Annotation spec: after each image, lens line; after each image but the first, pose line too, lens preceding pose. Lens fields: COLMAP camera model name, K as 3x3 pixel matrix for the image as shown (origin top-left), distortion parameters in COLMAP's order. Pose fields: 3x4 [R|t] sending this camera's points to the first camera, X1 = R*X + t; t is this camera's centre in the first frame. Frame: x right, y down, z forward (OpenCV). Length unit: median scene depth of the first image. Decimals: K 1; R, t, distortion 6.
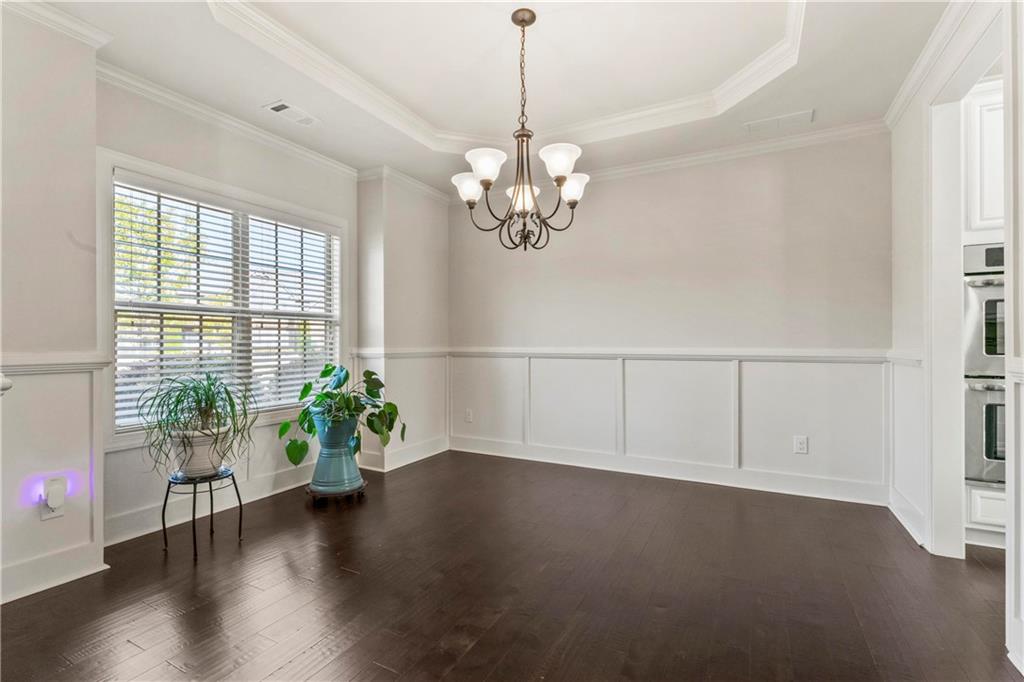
lens RADIAL K [[478.8, 0, 510.0], [0, 478.8, 340.4], [0, 0, 1]] dist [-0.005286, 0.000540]
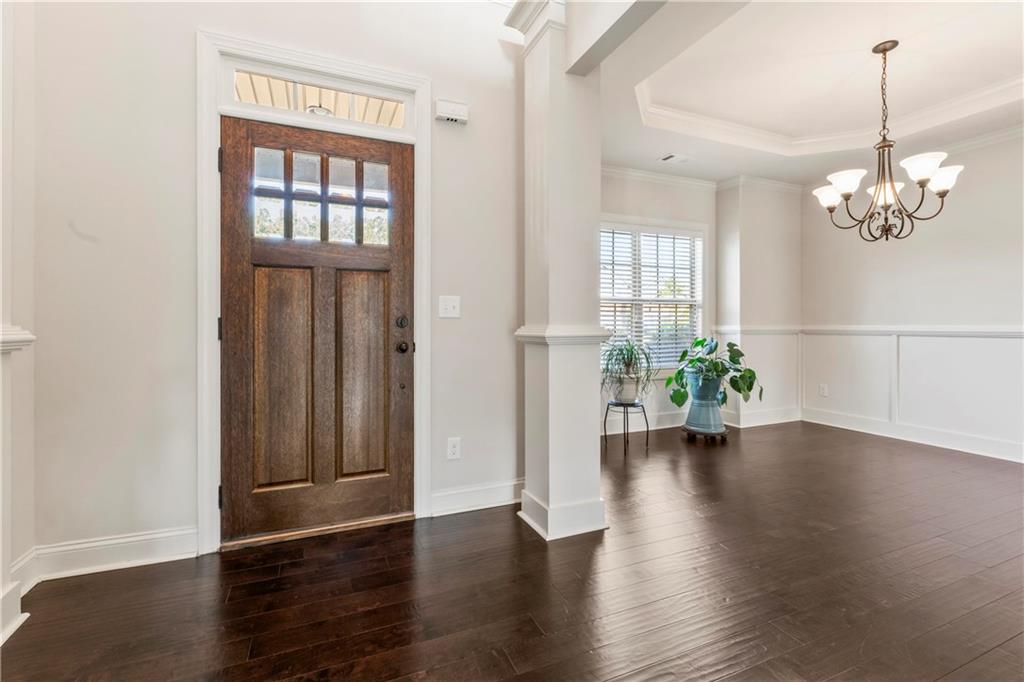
lens RADIAL K [[478.8, 0, 488.4], [0, 478.8, 329.1], [0, 0, 1]] dist [-0.005286, 0.000540]
pose [[0.773761, 0.003443, -0.633468, 0.014217], [0.006554, 0.999888, 0.013440, 0.005436], [0.633444, -0.014551, 0.773652, -0.426702]]
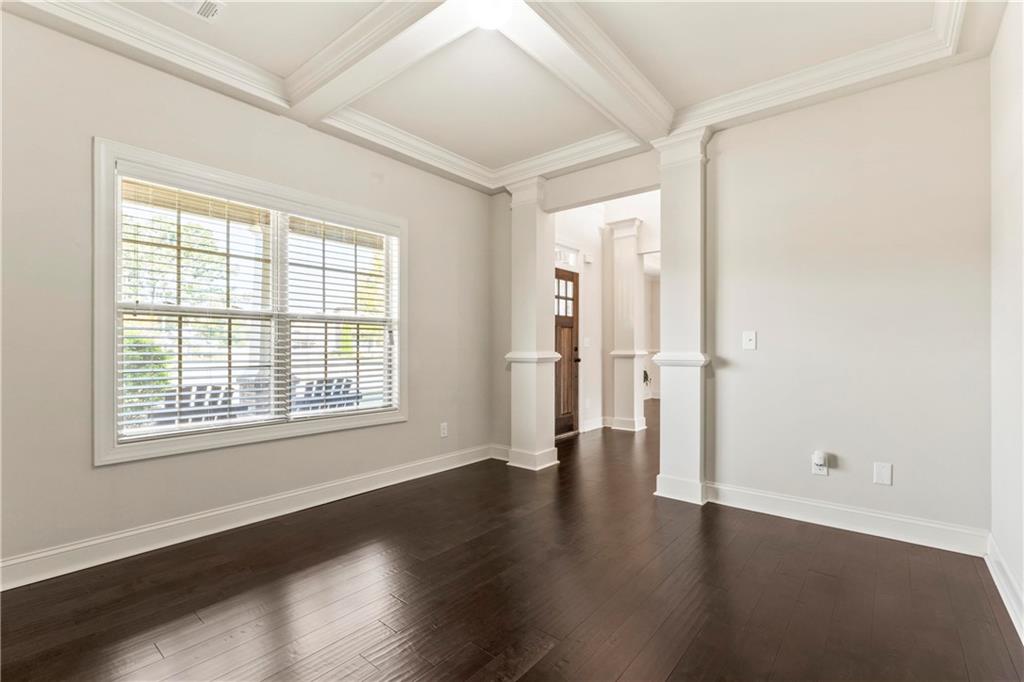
lens RADIAL K [[478.8, 0, 509.4], [0, 478.8, 346.3], [0, 0, 1]] dist [-0.005286, 0.000540]
pose [[0.976854, 0.005210, -0.213845, 0.092756], [-0.005486, 0.999985, -0.000695, -0.000812], [0.213839, 0.001852, 0.976867, 0.187774]]
